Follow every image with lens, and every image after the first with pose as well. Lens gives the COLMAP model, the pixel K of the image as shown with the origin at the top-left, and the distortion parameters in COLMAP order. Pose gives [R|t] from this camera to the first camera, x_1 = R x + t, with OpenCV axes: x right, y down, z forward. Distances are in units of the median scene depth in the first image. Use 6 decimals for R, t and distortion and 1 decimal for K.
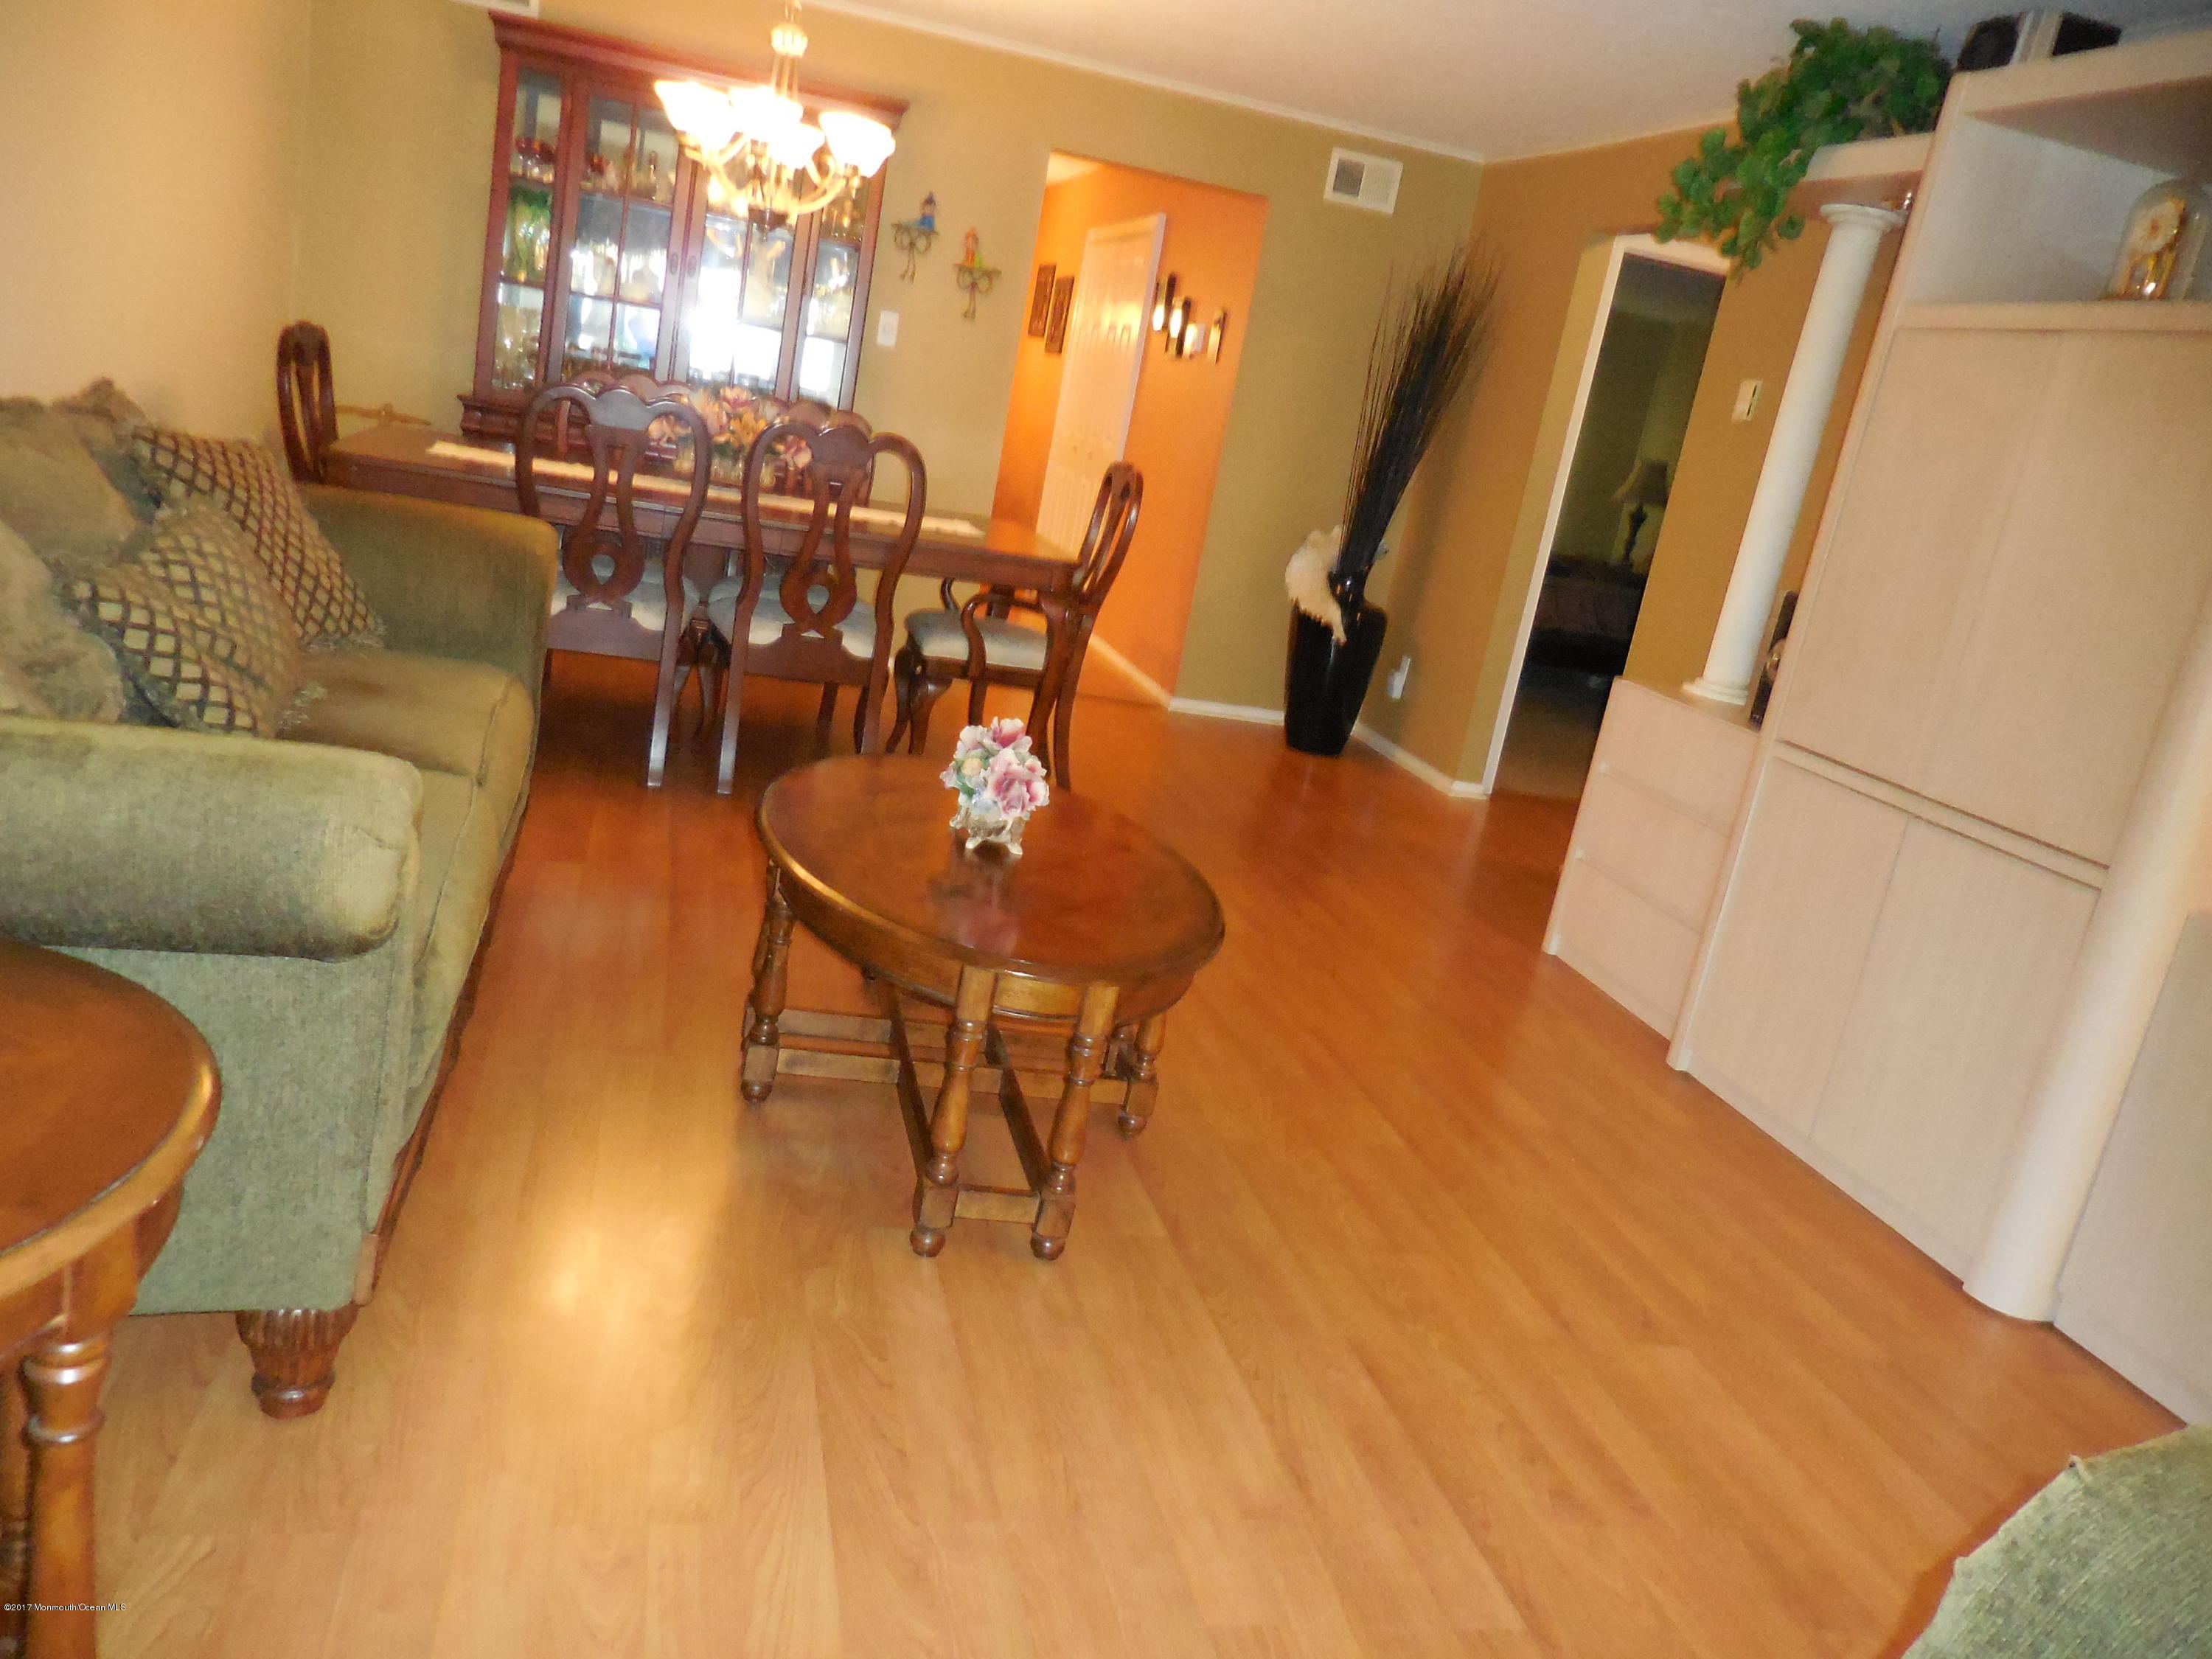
lens RADIAL K [[1702.7, 0, 1106.0], [0, 1702.7, 829.5], [0, 0, 1]] dist [-0.012136, -0.005301]
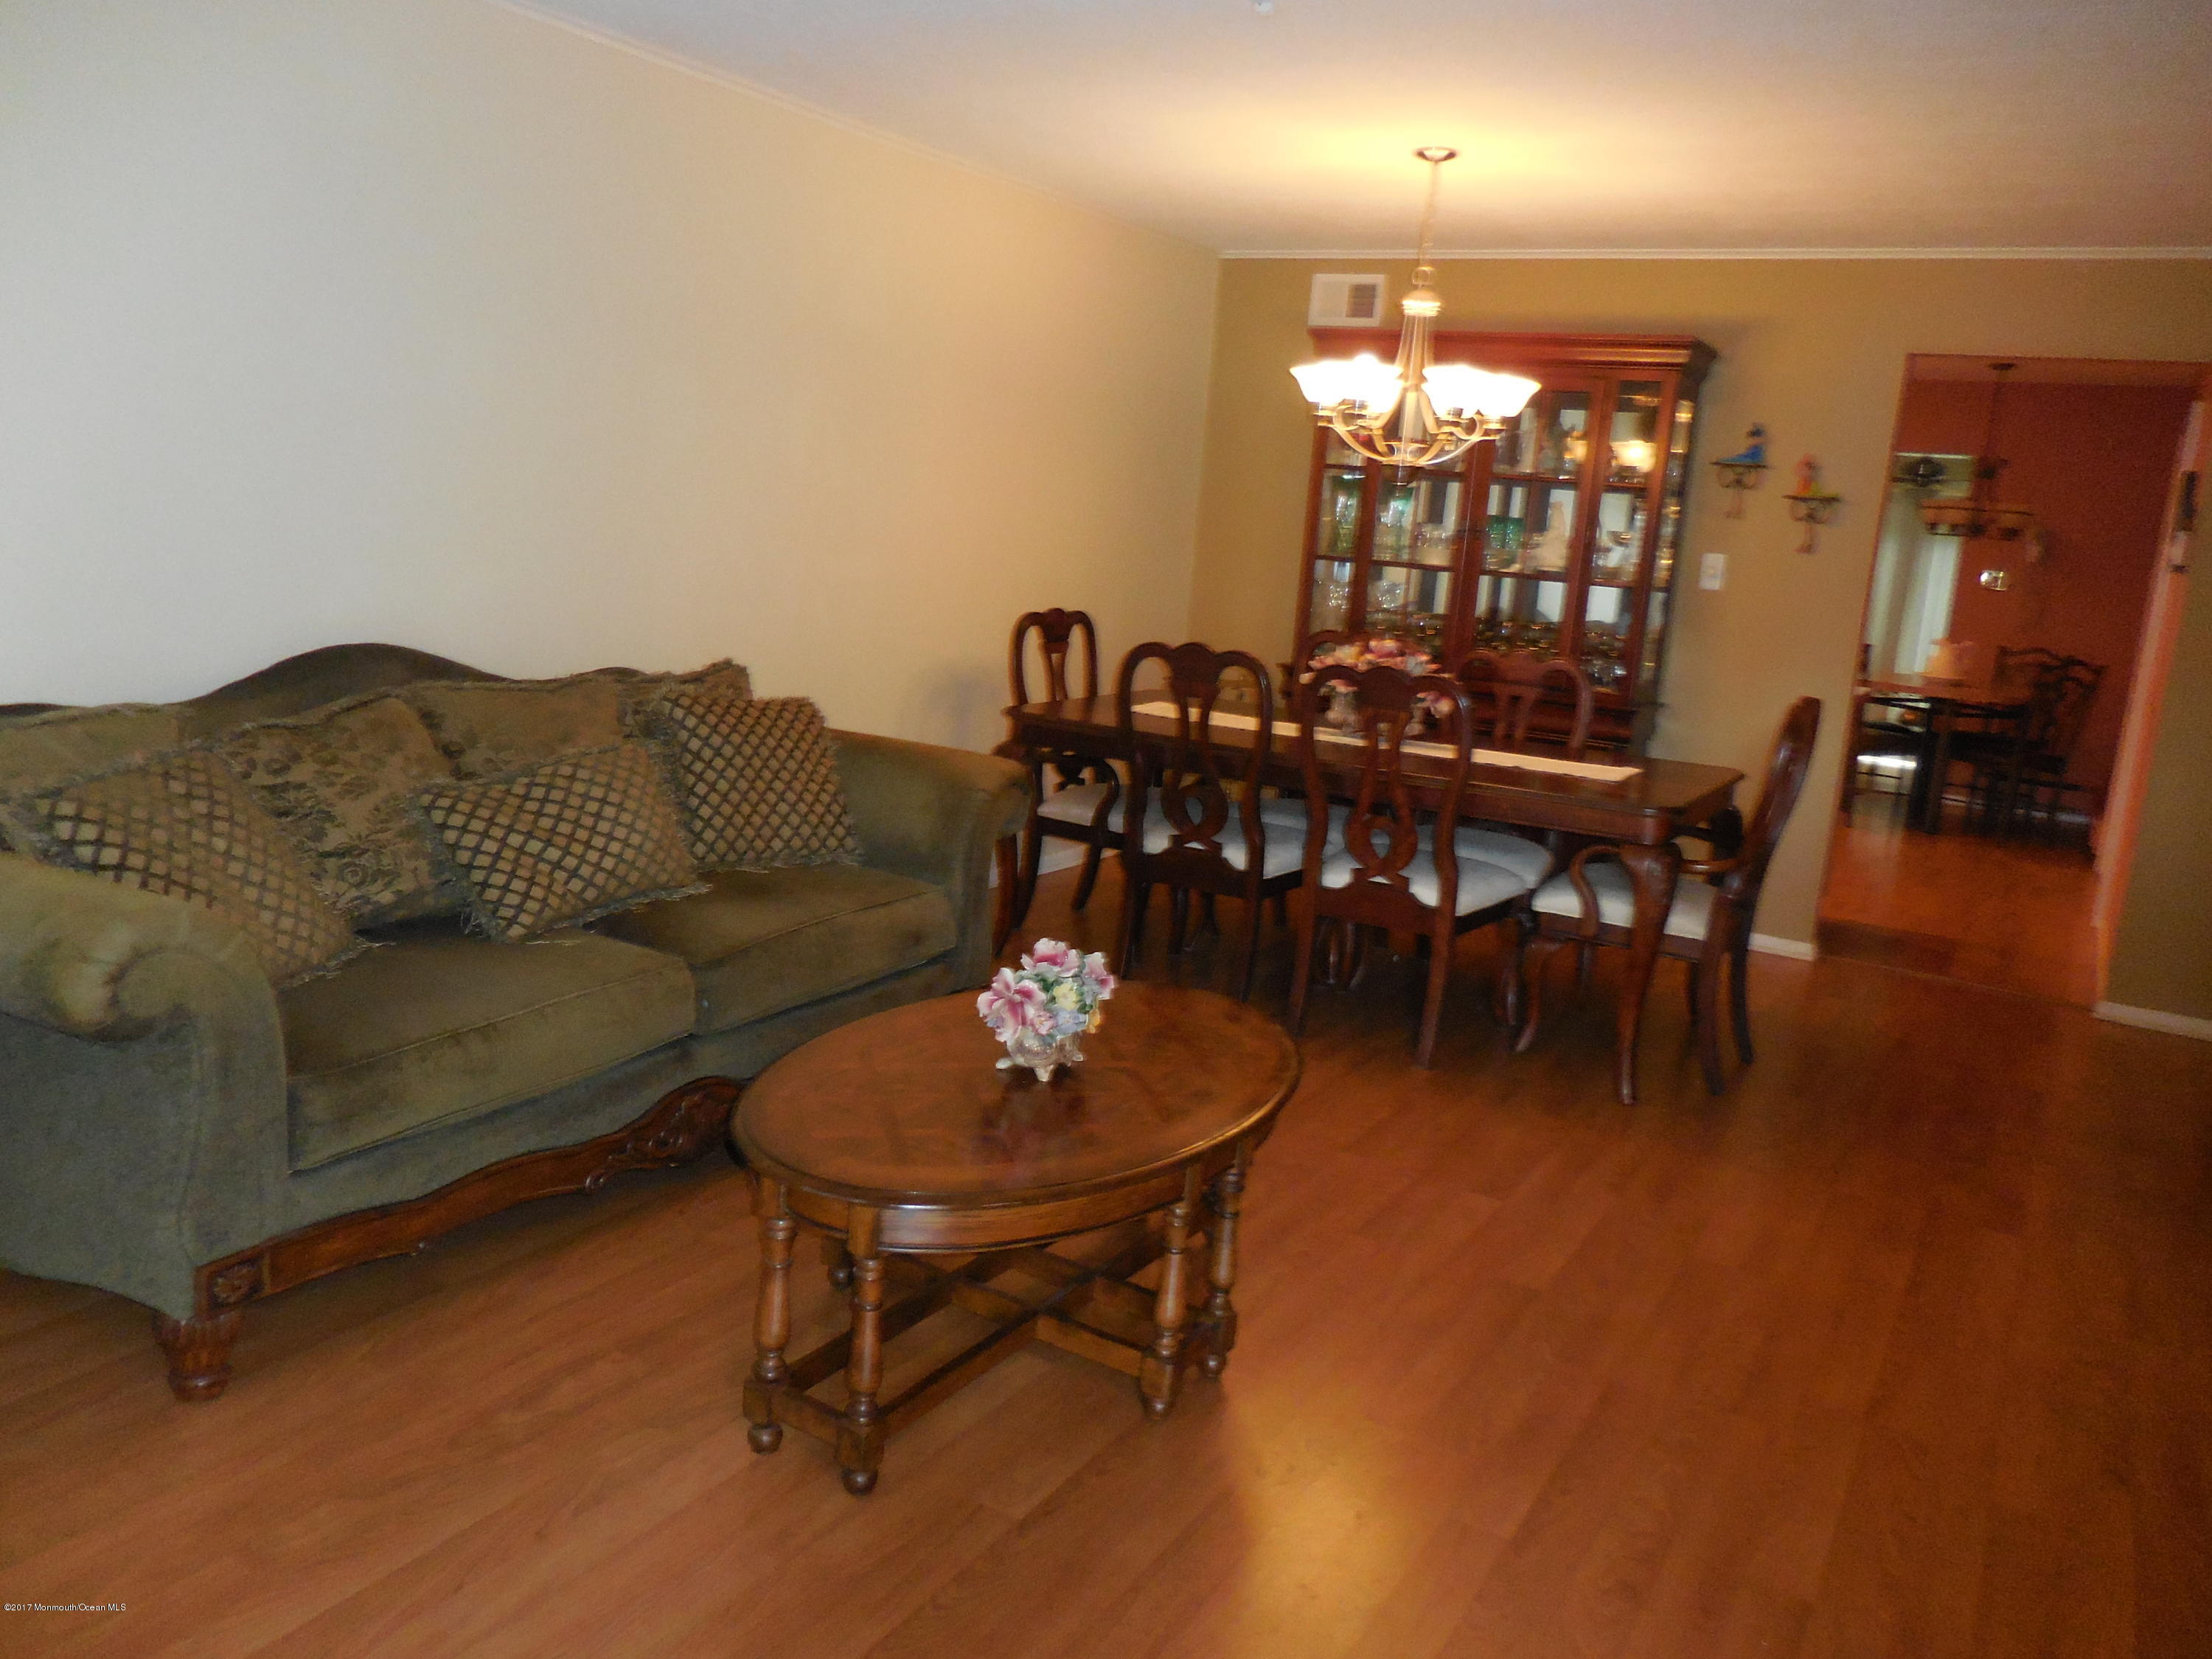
lens RADIAL K [[1702.7, 0, 1106.0], [0, 1702.7, 829.5], [0, 0, 1]] dist [-0.012136, -0.005301]
pose [[0.727023, 0.014612, -0.686458, 0.332130], [-0.124127, 0.986098, -0.110472, -0.012861], [0.675300, 0.165524, 0.718729, 0.159272]]
